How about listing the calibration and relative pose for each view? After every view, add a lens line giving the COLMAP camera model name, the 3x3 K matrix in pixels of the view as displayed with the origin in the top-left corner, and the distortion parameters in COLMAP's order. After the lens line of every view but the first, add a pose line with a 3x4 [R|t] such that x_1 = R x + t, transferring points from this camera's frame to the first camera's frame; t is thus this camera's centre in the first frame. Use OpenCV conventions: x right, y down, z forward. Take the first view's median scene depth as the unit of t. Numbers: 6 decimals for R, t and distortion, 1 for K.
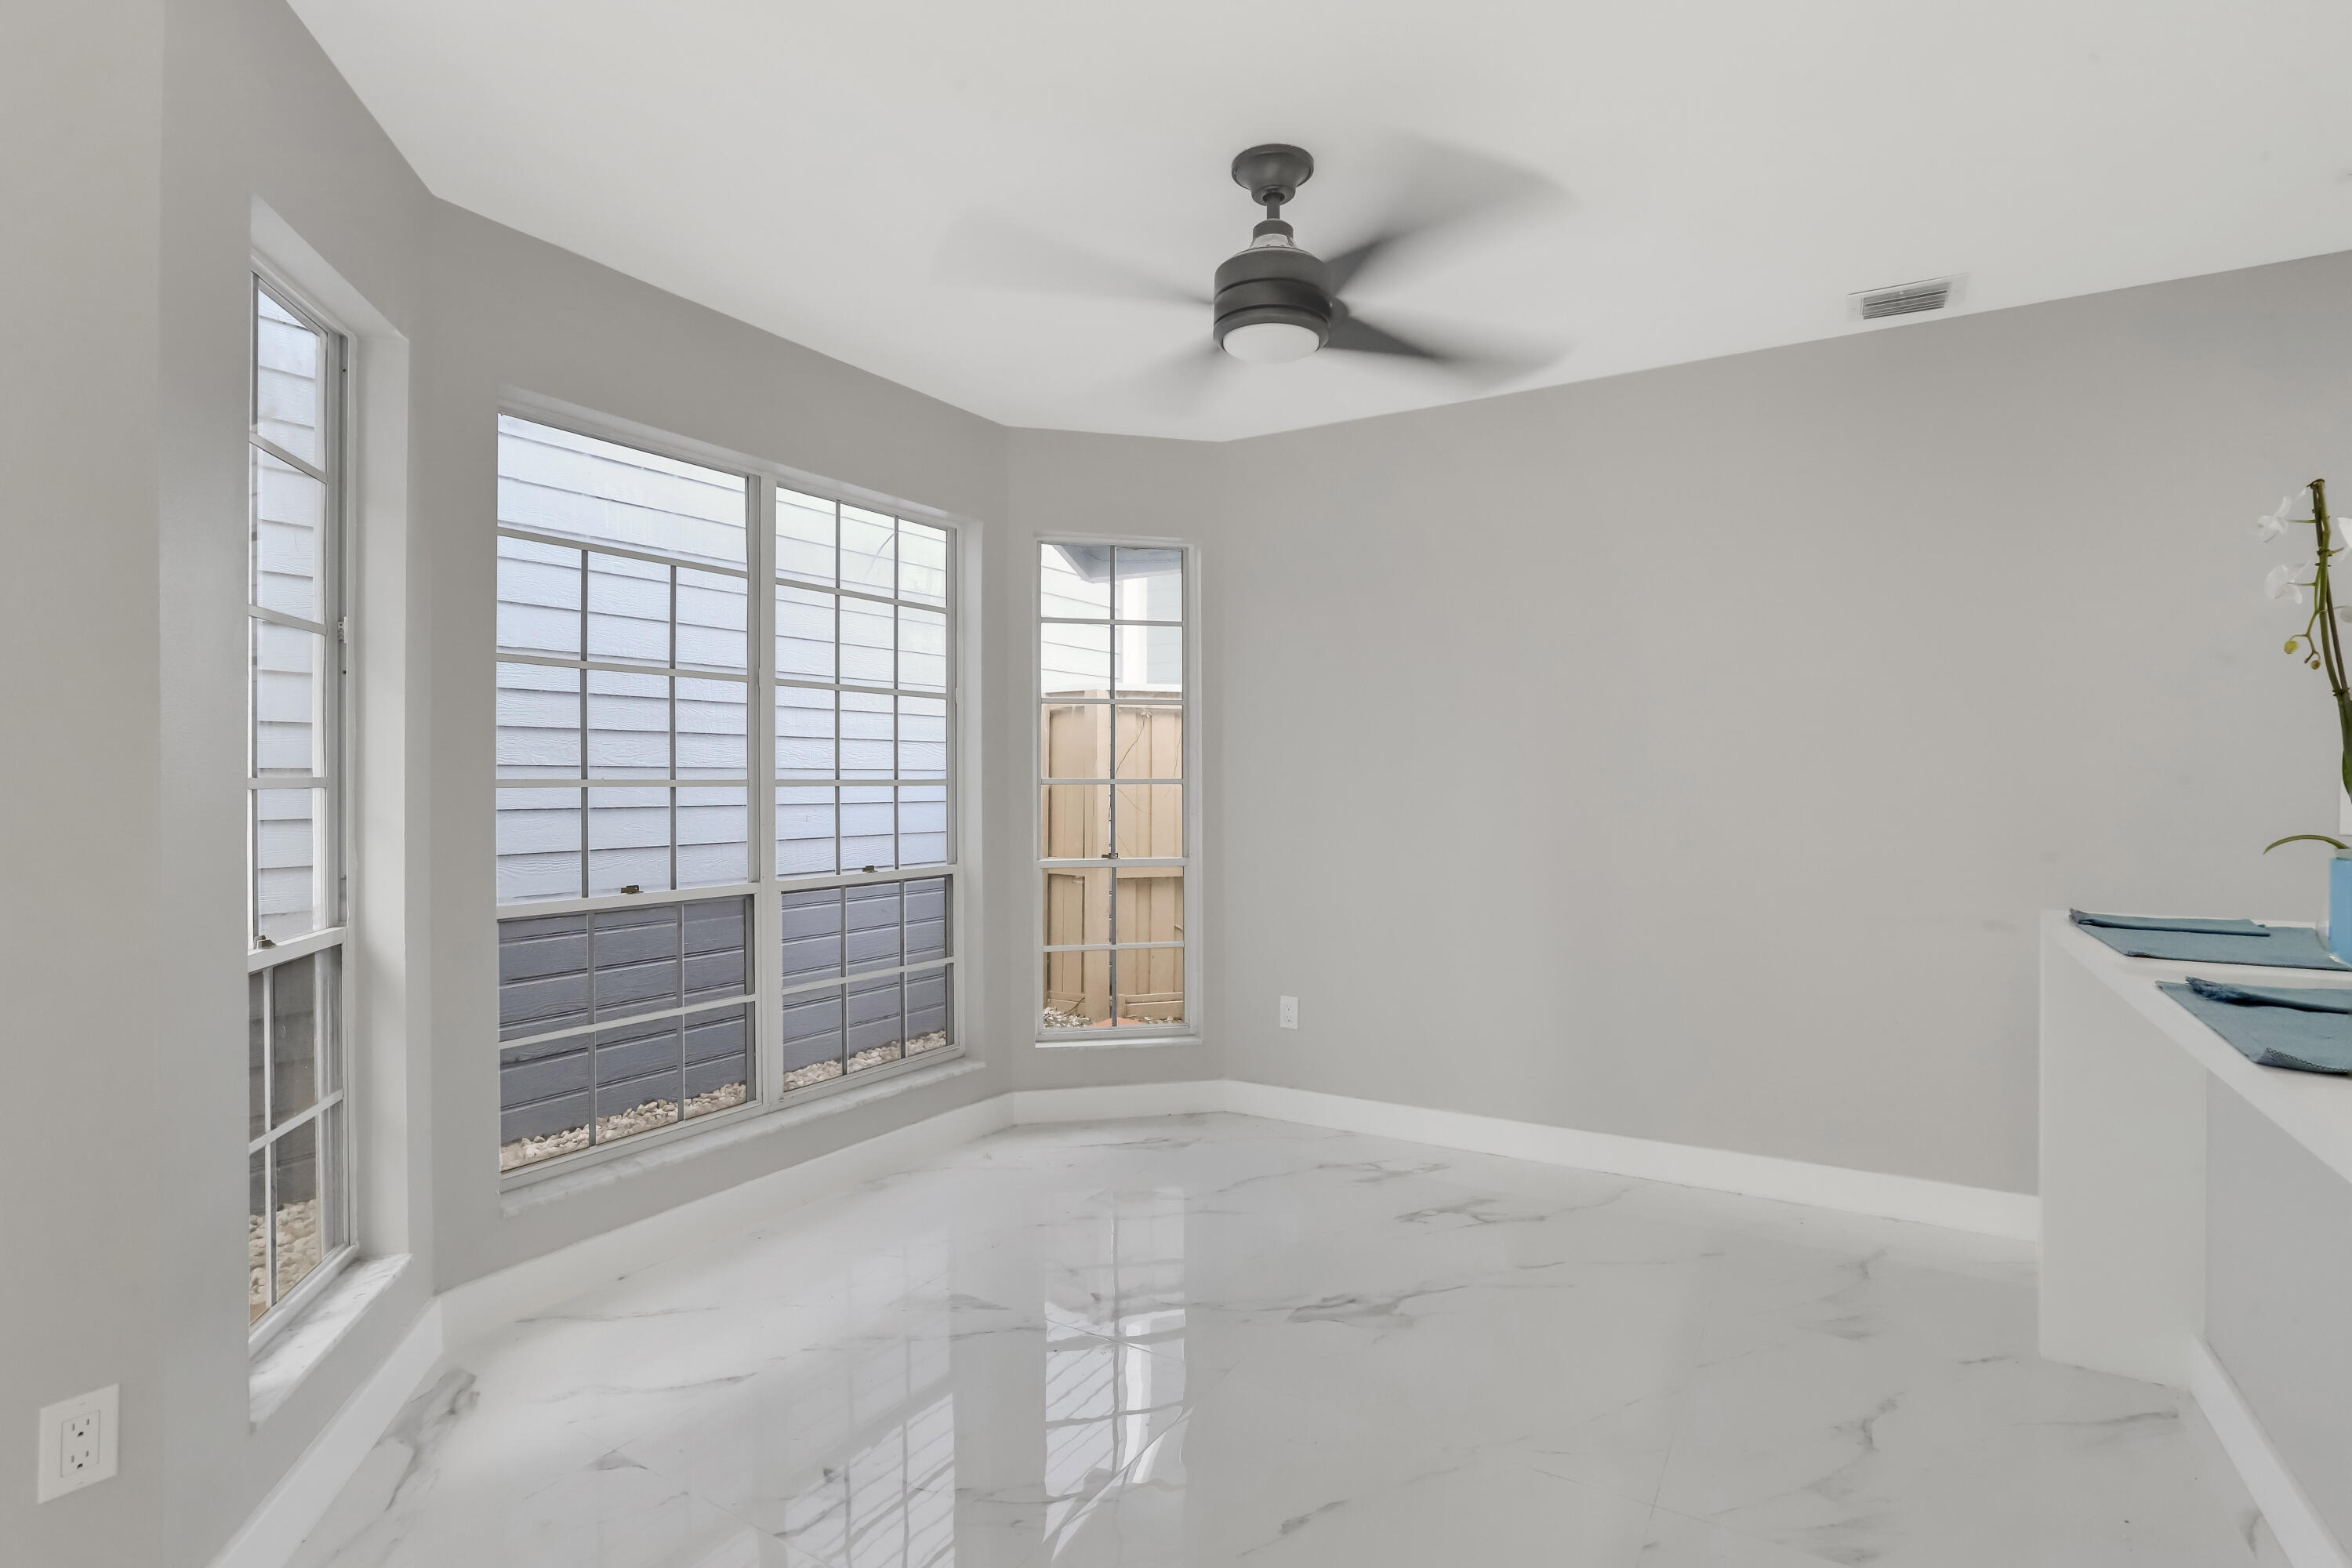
lens RADIAL K [[1137.7, 0, 1164.9], [0, 1137.7, 792.2], [0, 0, 1]] dist [-0.023651, -0.000629]
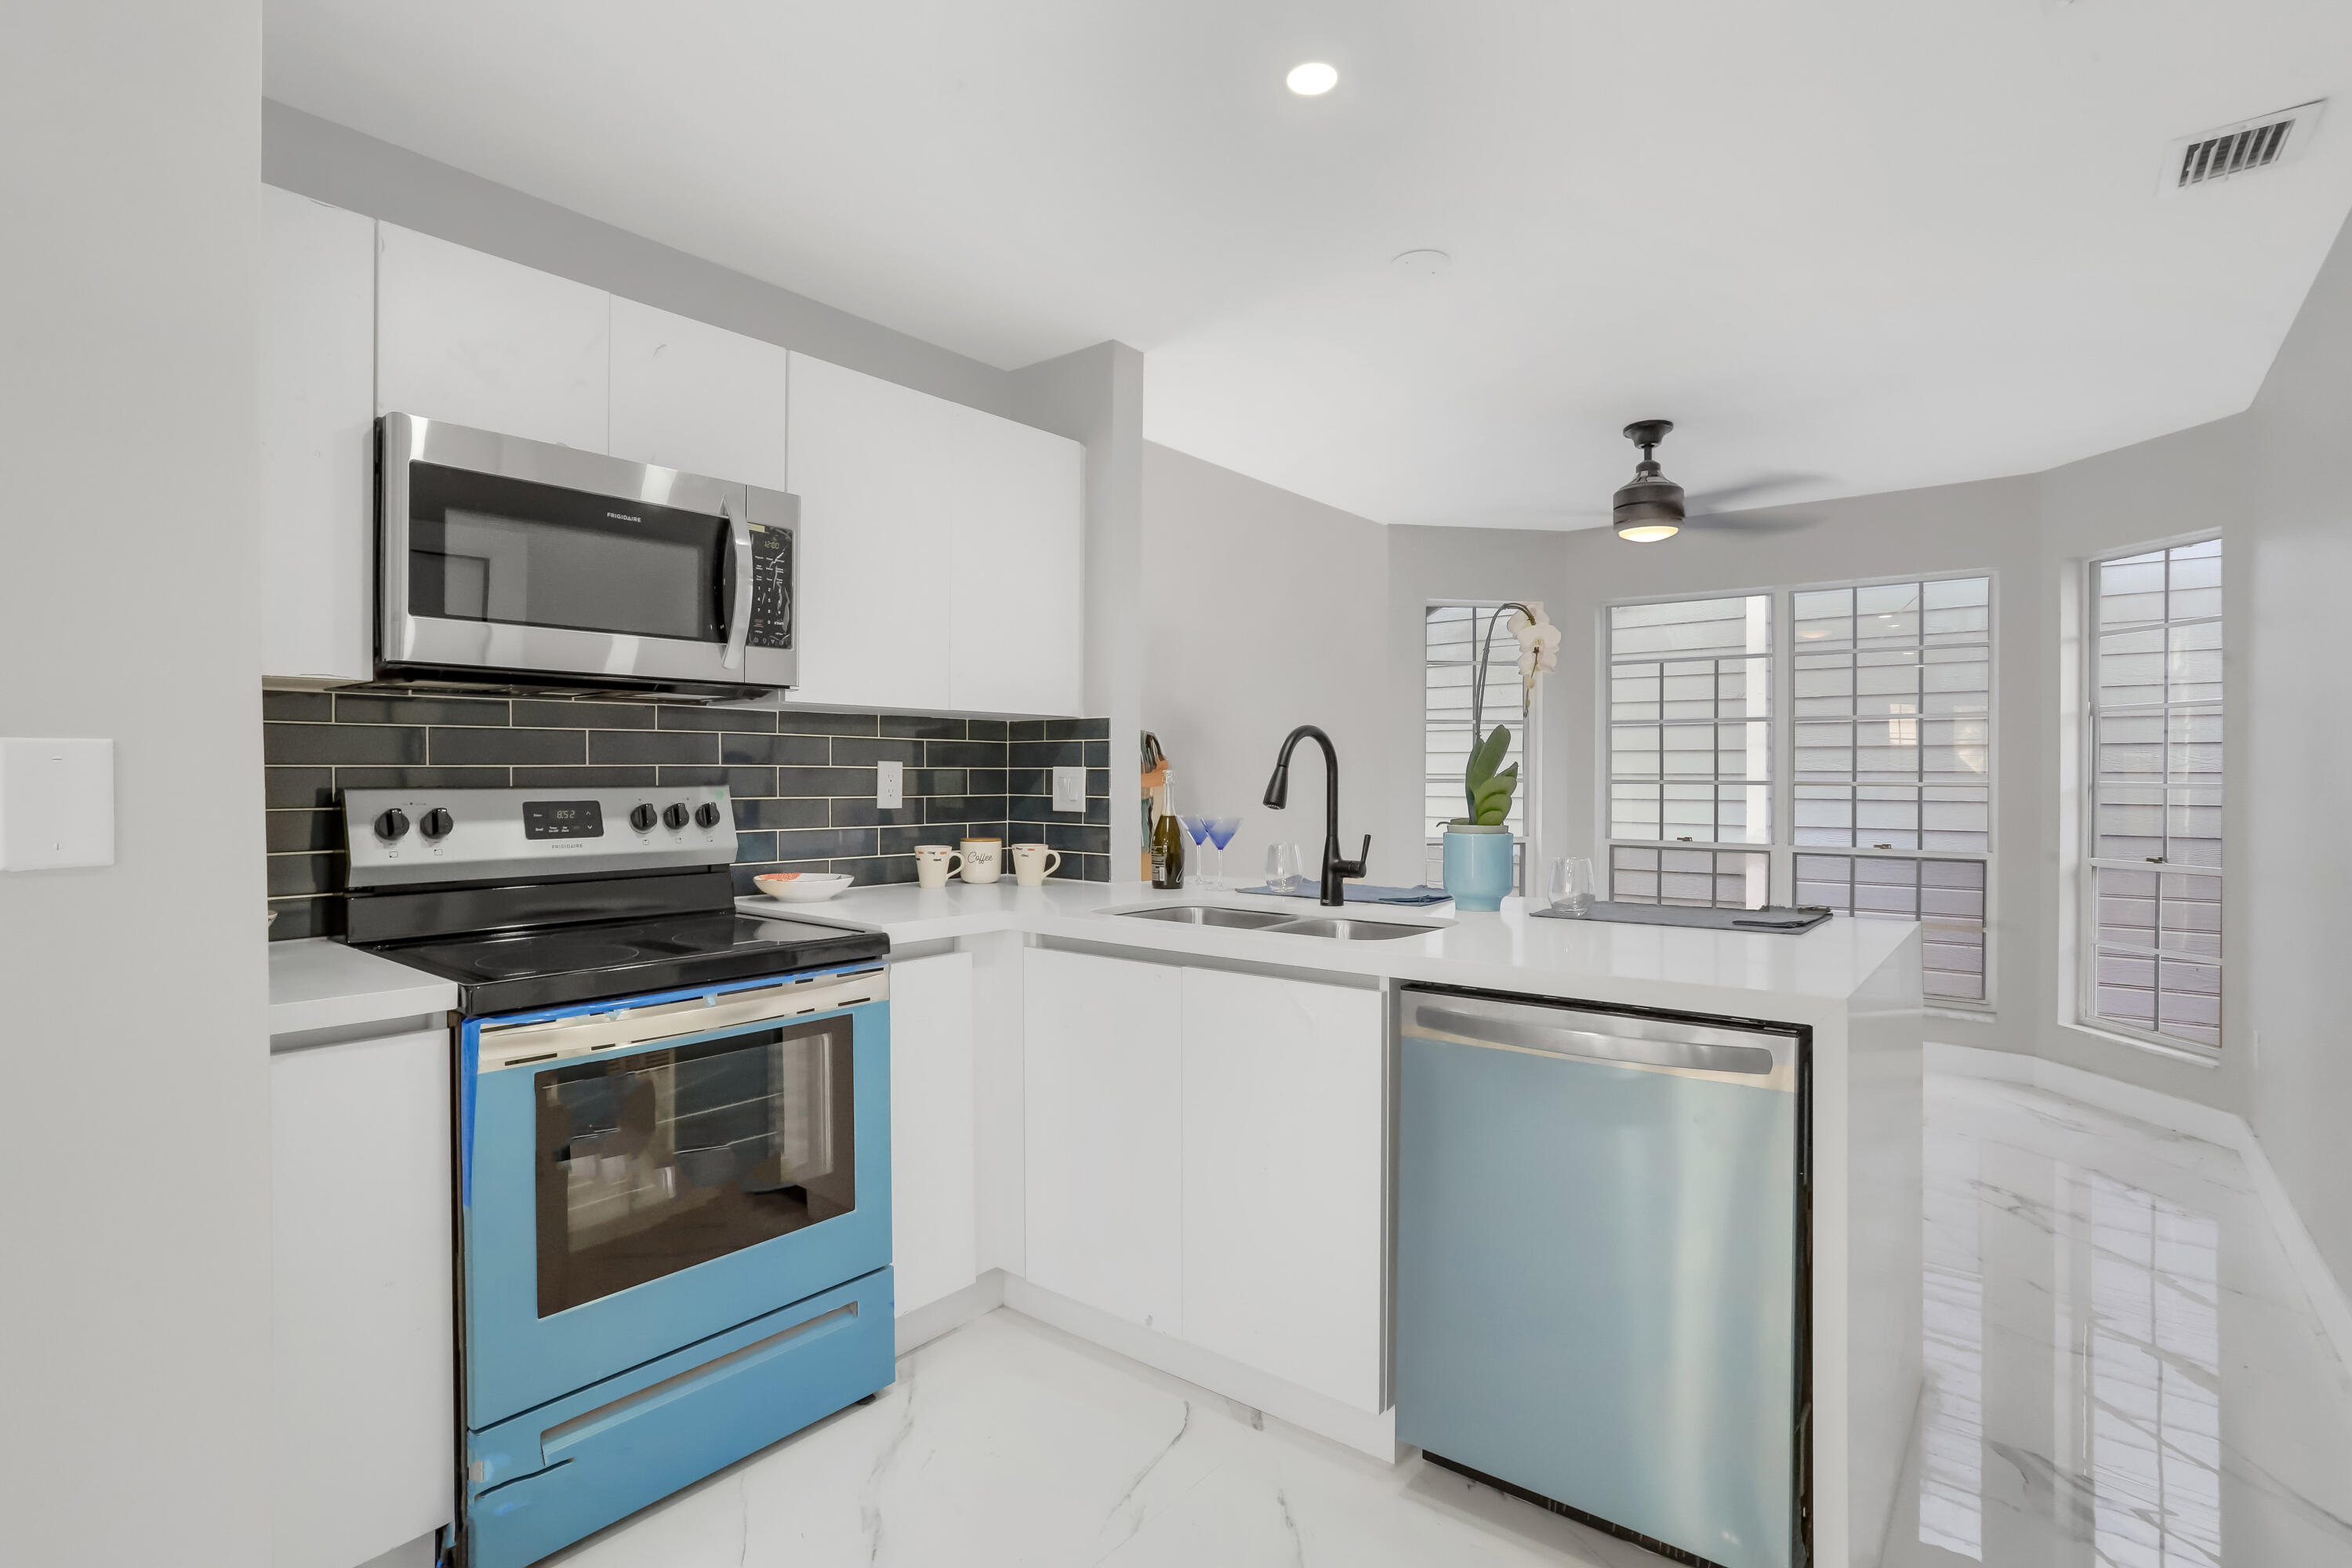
lens RADIAL K [[1139.0, 0, 1166.0], [0, 1139.0, 777.7], [0, 0, 1]] dist [-0.068460, 0.041284]
pose [[-0.116010, 0.006059, -0.993230, 1.157779], [-0.005479, 0.999962, 0.006740, -0.020791], [0.993233, 0.006223, -0.115972, 0.279018]]
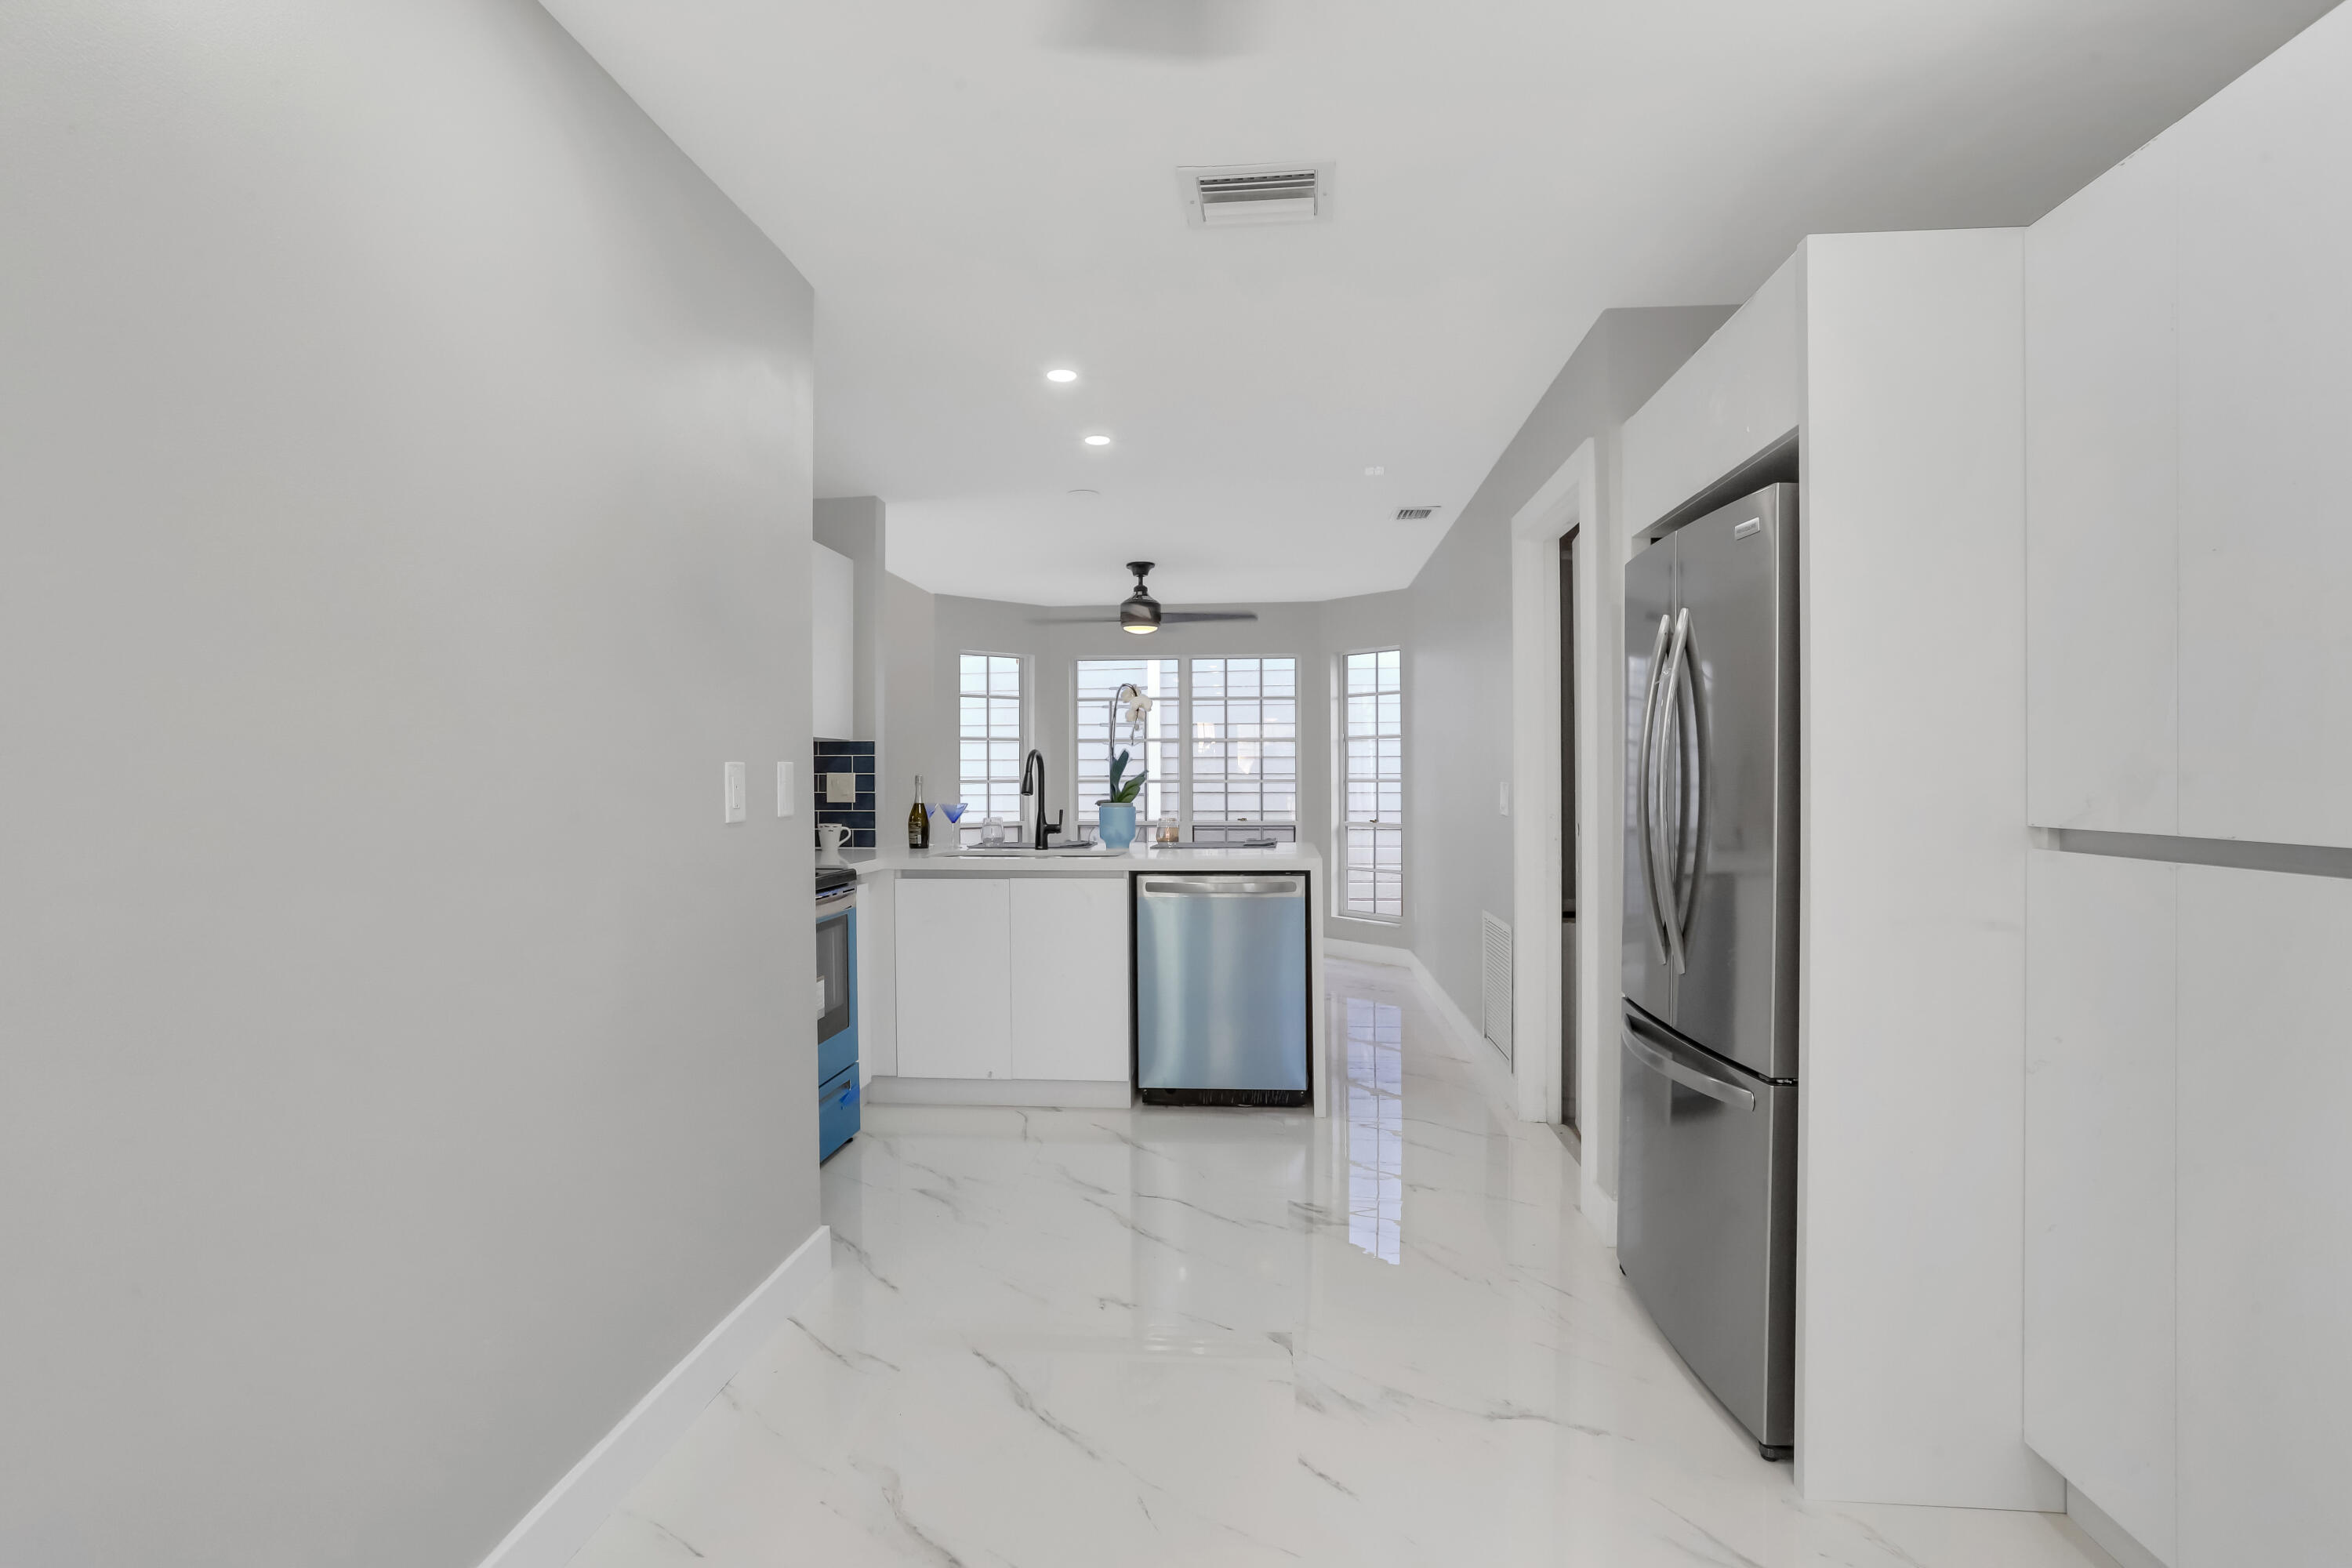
lens RADIAL K [[1139.0, 0, 1166.0], [0, 1139.0, 777.7], [0, 0, 1]] dist [-0.068460, 0.041284]
pose [[0.447660, 0.001769, -0.894202, 1.623570], [-0.001533, 0.999998, 0.001211, -0.019553], [0.894203, 0.000828, 0.447662, -0.129946]]
